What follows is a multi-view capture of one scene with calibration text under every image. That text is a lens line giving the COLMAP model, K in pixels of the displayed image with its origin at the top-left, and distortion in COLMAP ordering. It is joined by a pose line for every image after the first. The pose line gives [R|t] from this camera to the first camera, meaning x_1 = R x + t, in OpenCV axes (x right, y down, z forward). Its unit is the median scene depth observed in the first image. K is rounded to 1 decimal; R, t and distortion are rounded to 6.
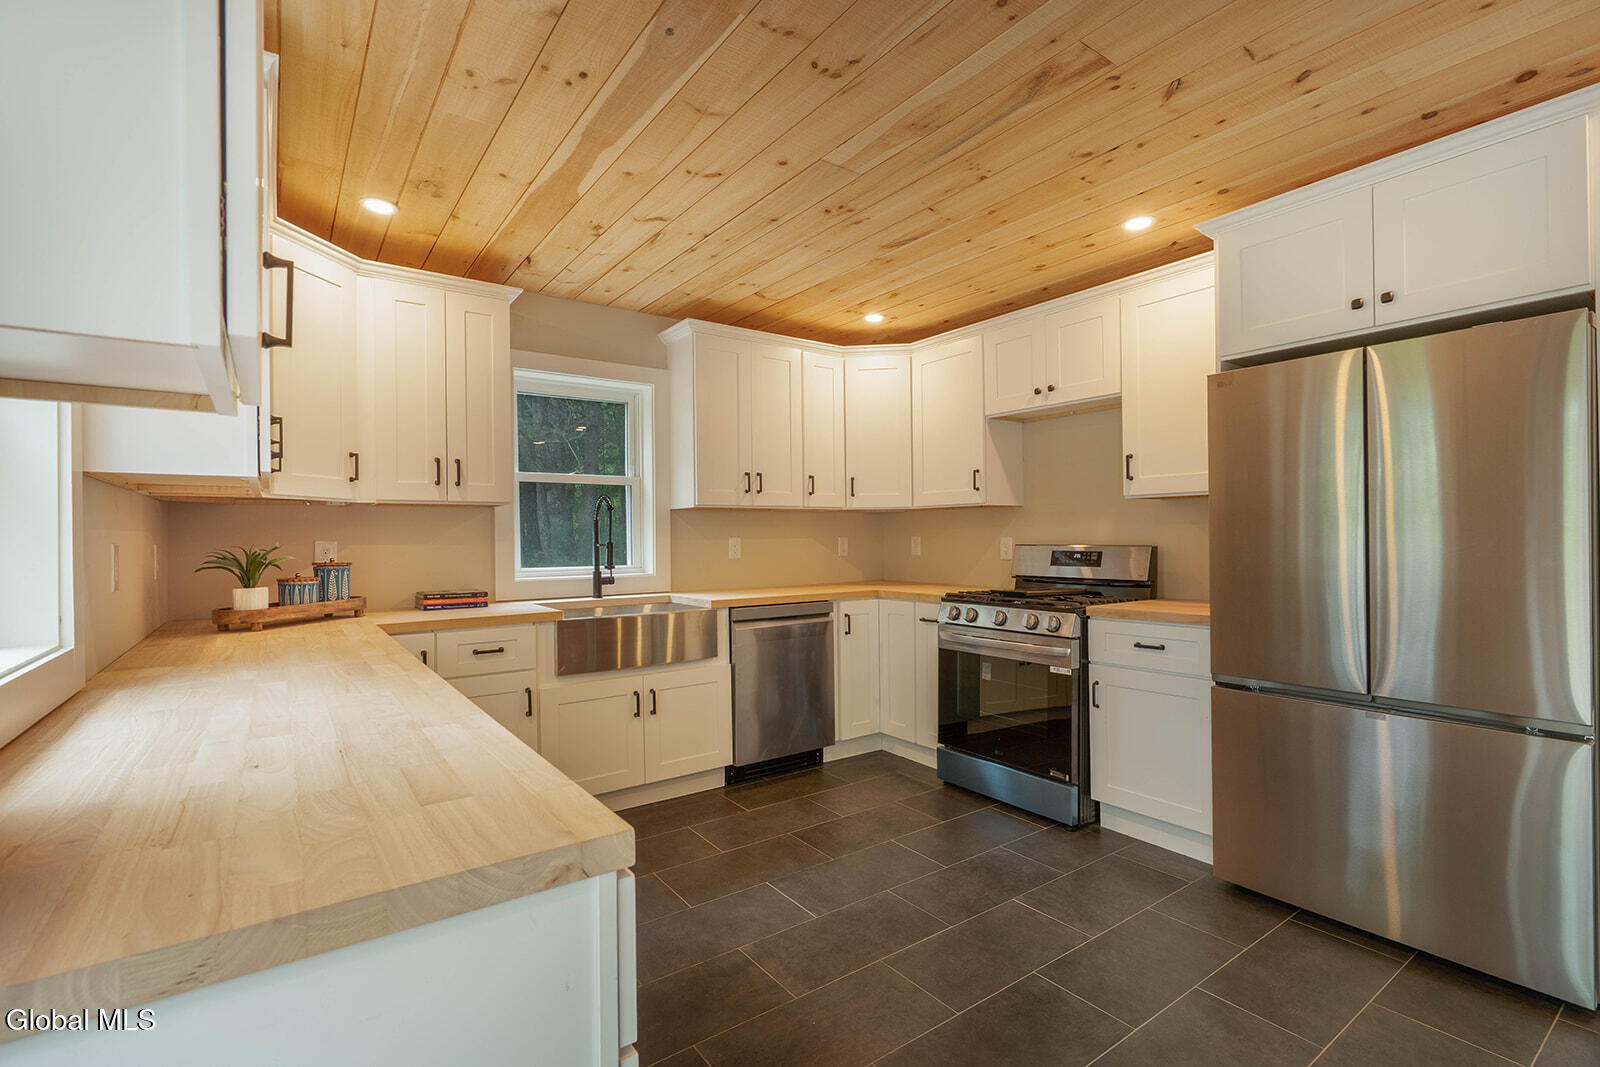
lens RADIAL K [[734.2, 0, 800.0], [0, 734.2, 533.5], [0, 0, 1]] dist [-0.002165, -0.000054]
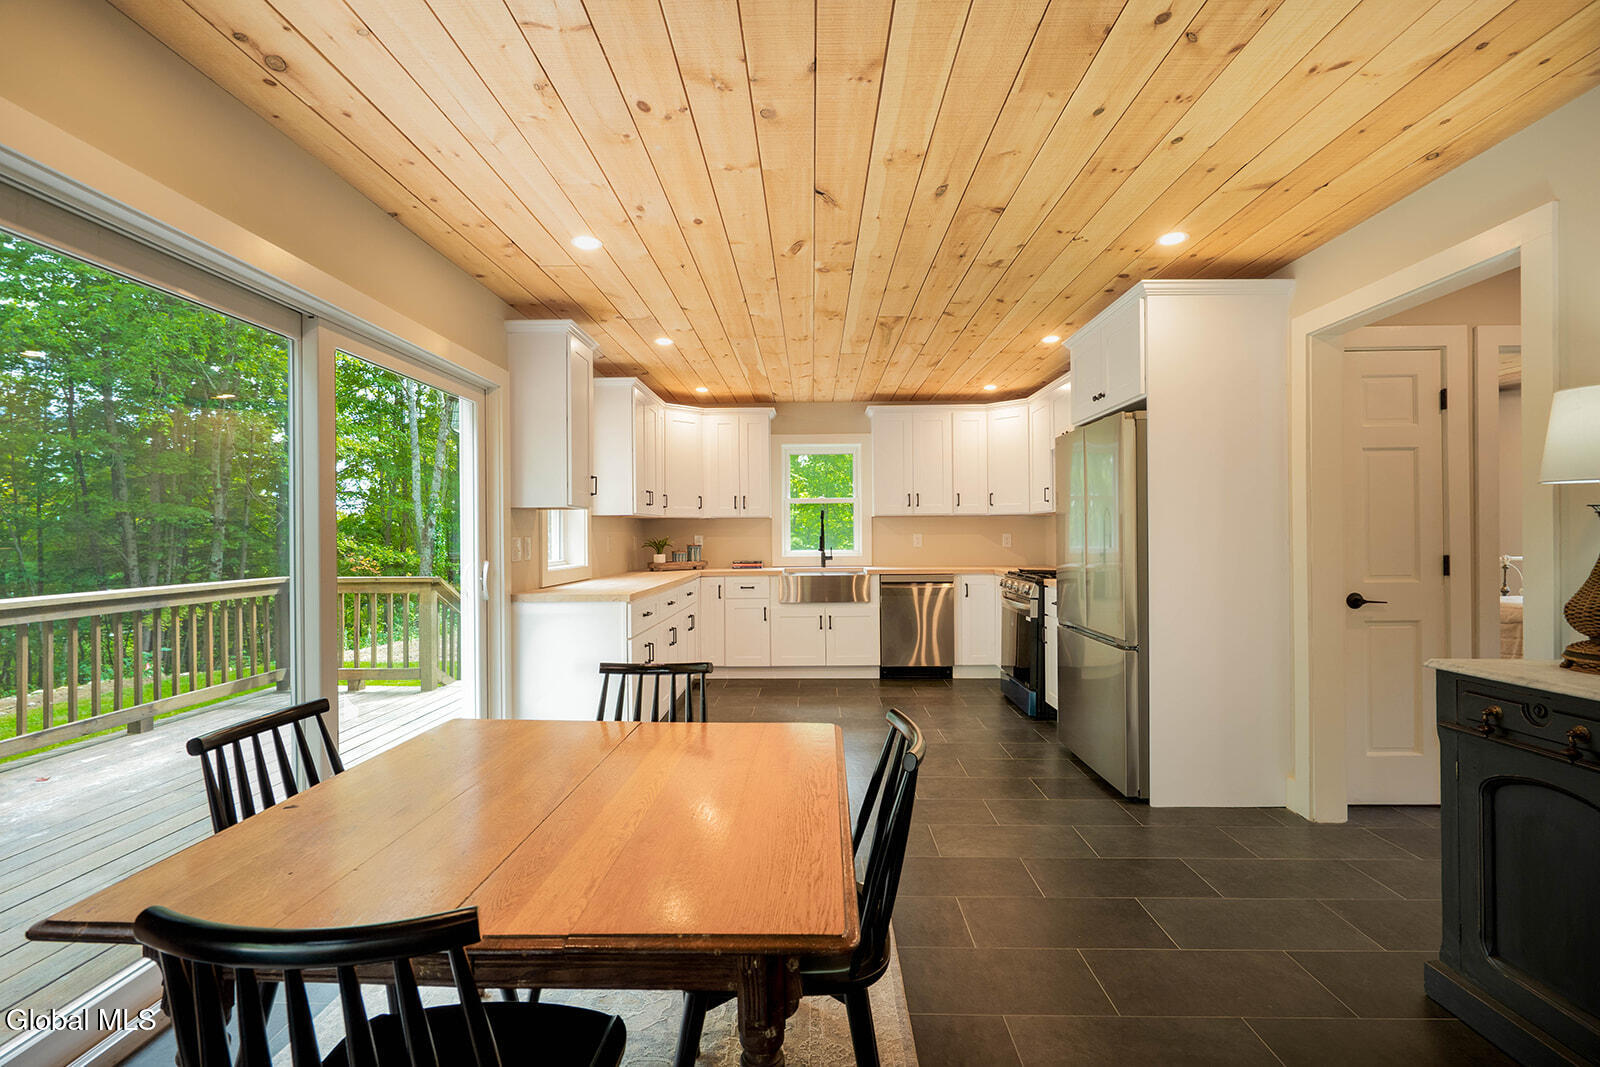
lens RADIAL K [[734.2, 0, 800.0], [0, 734.2, 533.5], [0, 0, 1]] dist [-0.002165, -0.000054]
pose [[0.800605, 0.003517, -0.599183, 0.779431], [0.003031, 0.999946, 0.009920, -0.013274], [0.599185, -0.009758, 0.800551, -0.488423]]
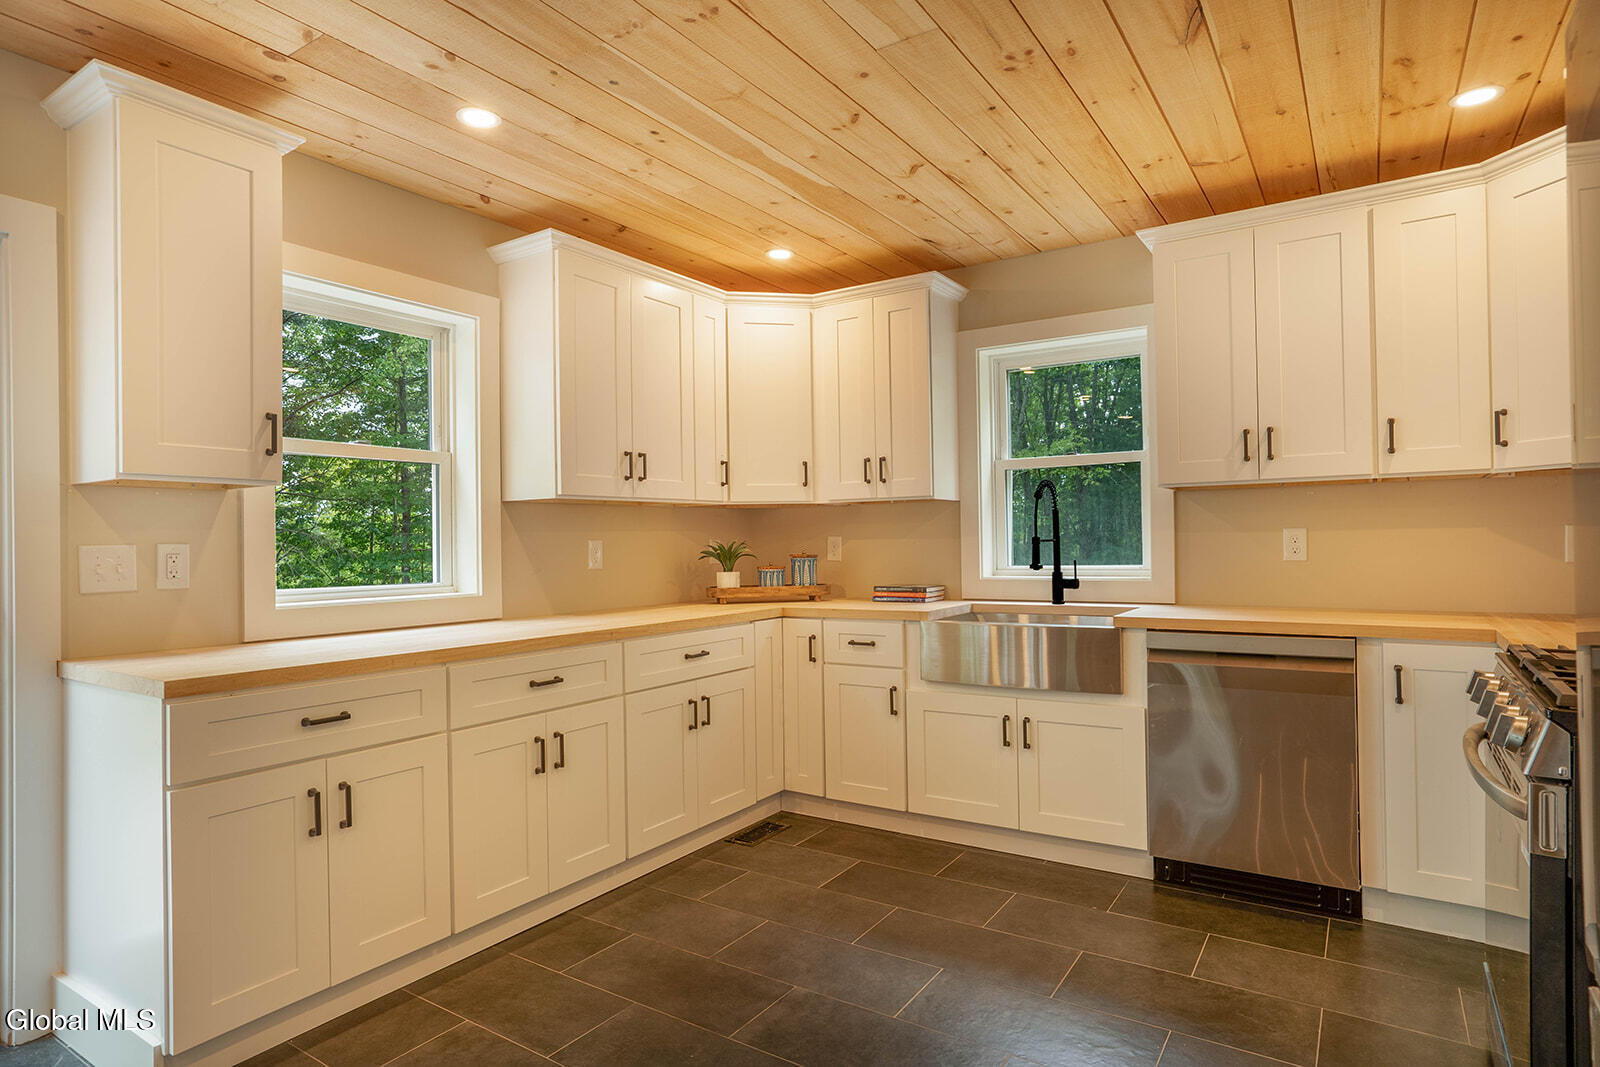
lens RADIAL K [[894.0, 0, 800.0], [0, 894.0, 533.5], [0, 0, 1]] dist [-0.014889, 0.000420]
pose [[0.351568, -0.003257, -0.936157, 0.582946], [0.016485, 0.999860, 0.002712, 0.001006], [0.936017, -0.016386, 0.351573, 0.383938]]
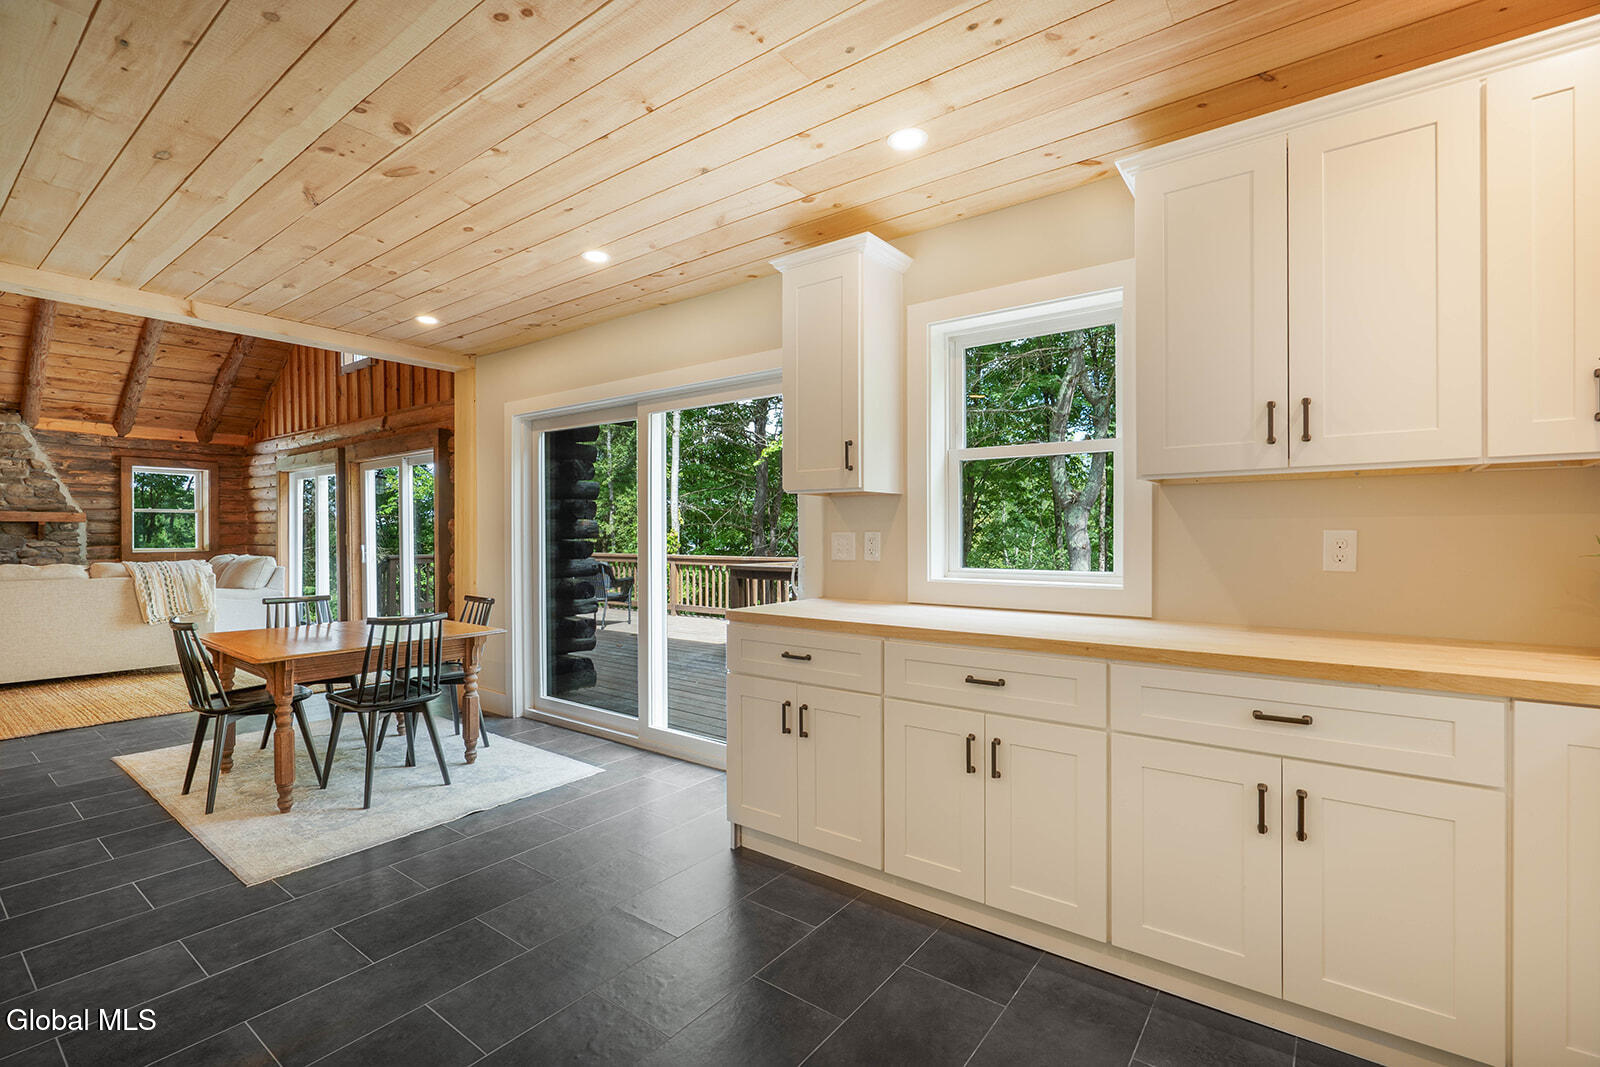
lens RADIAL K [[781.8, 0, 800.0], [0, 781.8, 542.6], [0, 0, 1]] dist [-0.000297, -0.000029]
pose [[-0.966450, 0.005710, -0.256791, 0.077461], [0.006589, 0.999975, -0.002563, 0.015961], [0.256770, -0.004169, -0.966464, 1.045572]]
